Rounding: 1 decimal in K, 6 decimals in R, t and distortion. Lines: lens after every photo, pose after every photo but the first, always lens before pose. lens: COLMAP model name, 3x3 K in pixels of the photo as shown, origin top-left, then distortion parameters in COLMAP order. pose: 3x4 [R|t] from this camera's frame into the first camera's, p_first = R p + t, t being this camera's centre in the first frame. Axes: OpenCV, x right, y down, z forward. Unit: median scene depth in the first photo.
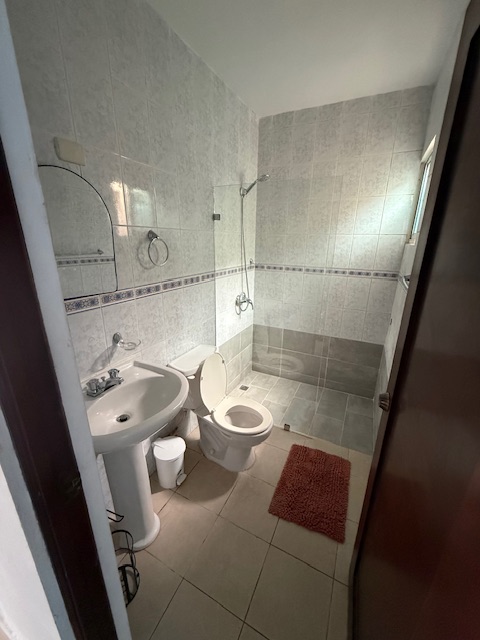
lens RADIAL K [[256.3, 0, 239.7], [0, 256.3, 320.6], [0, 0, 1]] dist [0.002475, 0.000163]
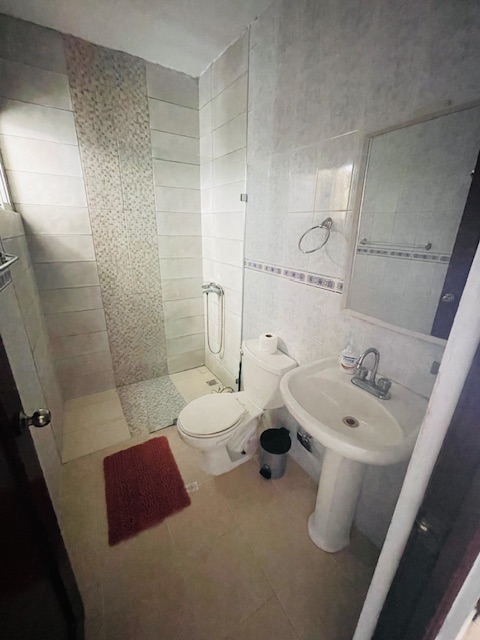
lens RADIAL K [[258.5, 0, 240.8], [0, 258.5, 317.3], [0, 0, 1]] dist [-0.004171, -0.000118]
pose [[-0.529759, 0.266069, -0.805334, 0.593244], [-0.278912, 0.842060, 0.461675, -0.371360], [0.800977, 0.469194, -0.371878, 1.224903]]
